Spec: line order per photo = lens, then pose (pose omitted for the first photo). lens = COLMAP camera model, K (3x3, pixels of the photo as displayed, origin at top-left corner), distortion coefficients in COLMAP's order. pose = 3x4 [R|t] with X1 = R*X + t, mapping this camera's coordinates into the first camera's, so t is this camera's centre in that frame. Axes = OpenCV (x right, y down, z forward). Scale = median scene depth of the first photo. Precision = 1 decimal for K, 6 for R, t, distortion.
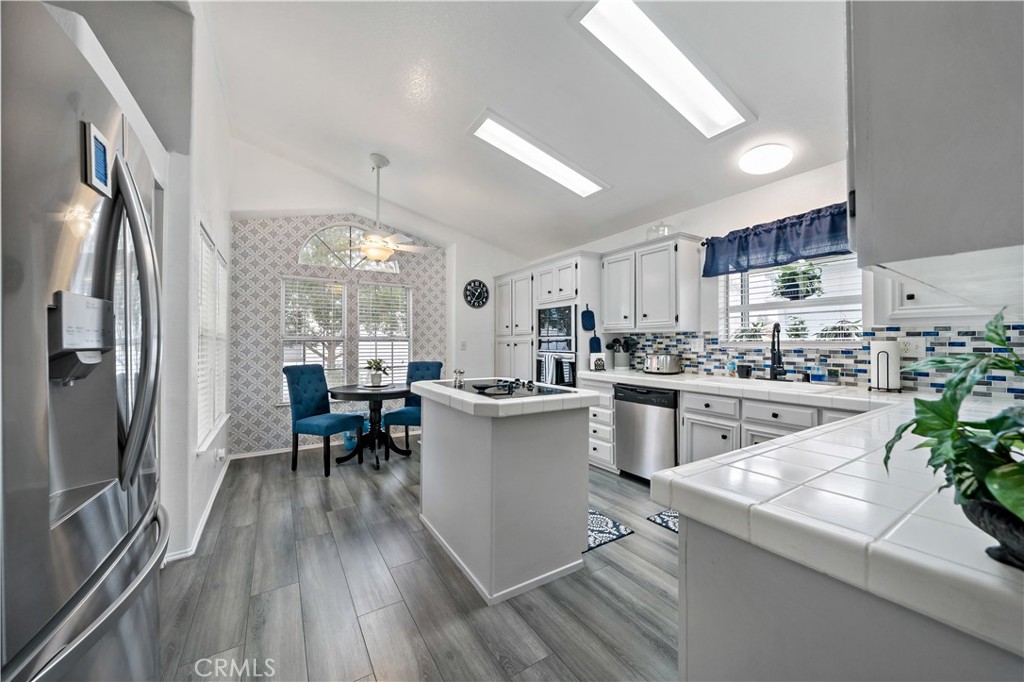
lens RADIAL K [[376.9, 0, 515.4], [0, 376.9, 345.5], [0, 0, 1]] dist [-0.002591, -0.000404]
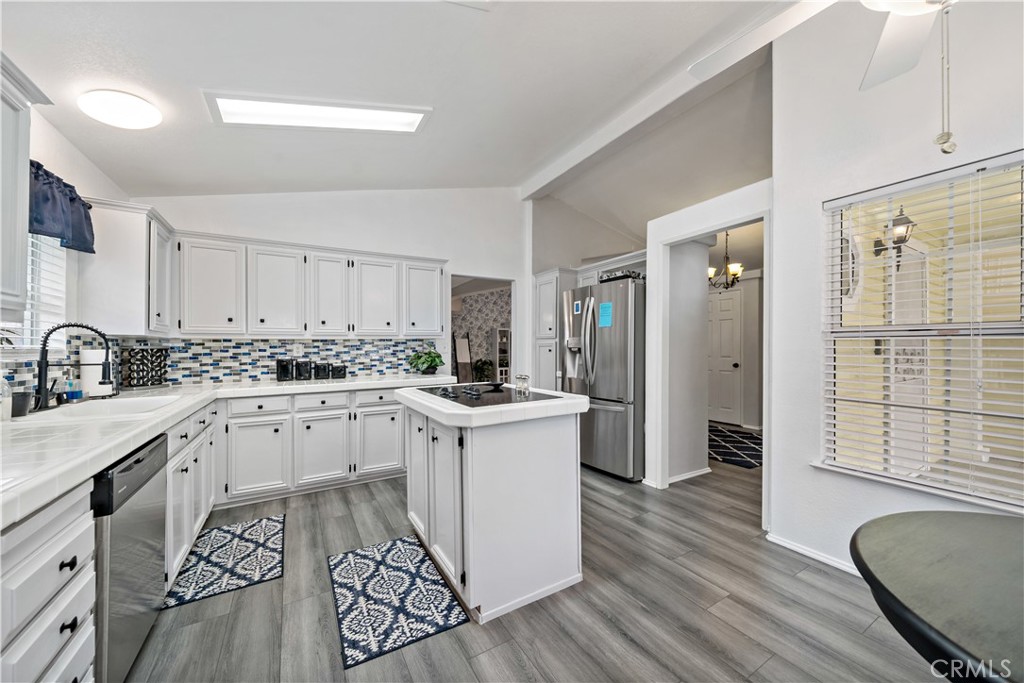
lens RADIAL K [[376.9, 0, 520.3], [0, 376.9, 344.5], [0, 0, 1]] dist [-0.002591, -0.000404]
pose [[-0.999715, 0.009180, 0.022022, -0.087858], [0.009096, 0.999951, -0.003895, -0.005508], [-0.022057, -0.003694, -0.999750, 1.055346]]
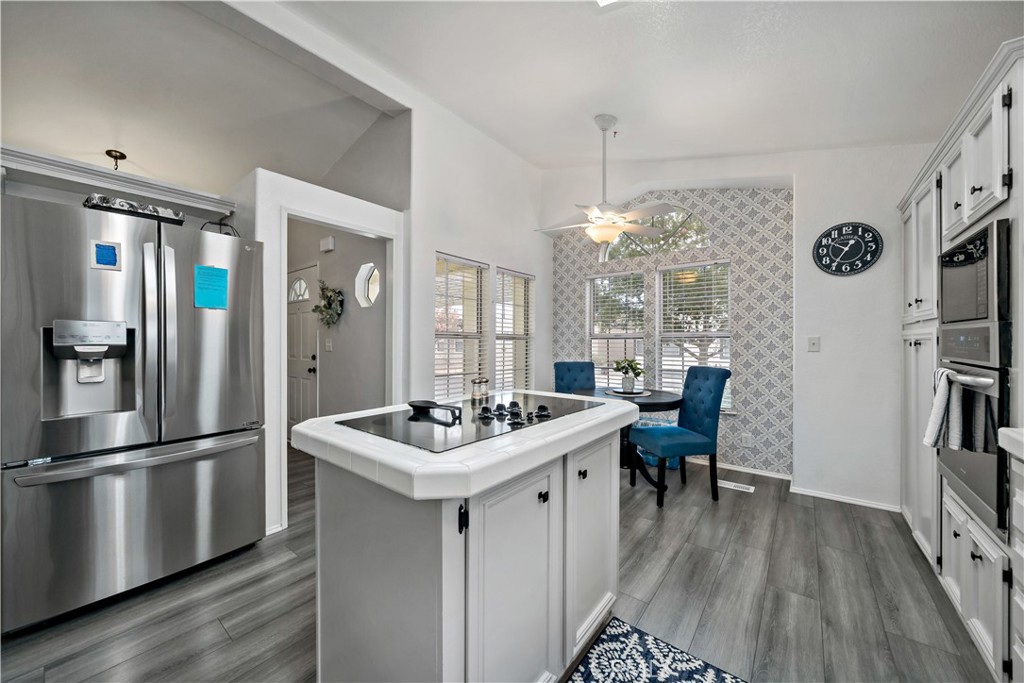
lens RADIAL K [[376.9, 0, 501.1], [0, 376.9, 341.6], [0, 0, 1]] dist [-0.002591, -0.000404]
pose [[0.319081, 0.000672, -0.947727, 0.305607], [0.000215, 1.000000, 0.000781, -0.005388], [0.947727, -0.000453, 0.319081, 0.432386]]
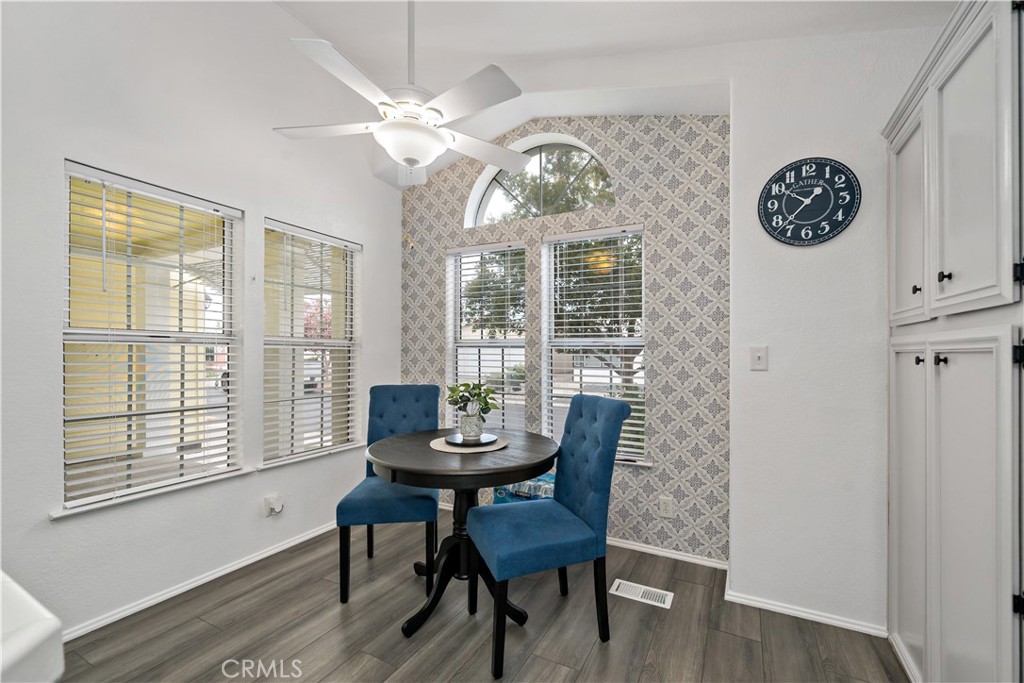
lens RADIAL K [[425.9, 0, 519.3], [0, 425.9, 344.6], [0, 0, 1]] dist [-0.002068, -0.000441]
pose [[0.497660, -0.009180, -0.867323, 0.112459], [-0.008342, 0.999847, -0.015370, -0.006078], [0.867332, 0.014884, 0.497508, 0.728489]]
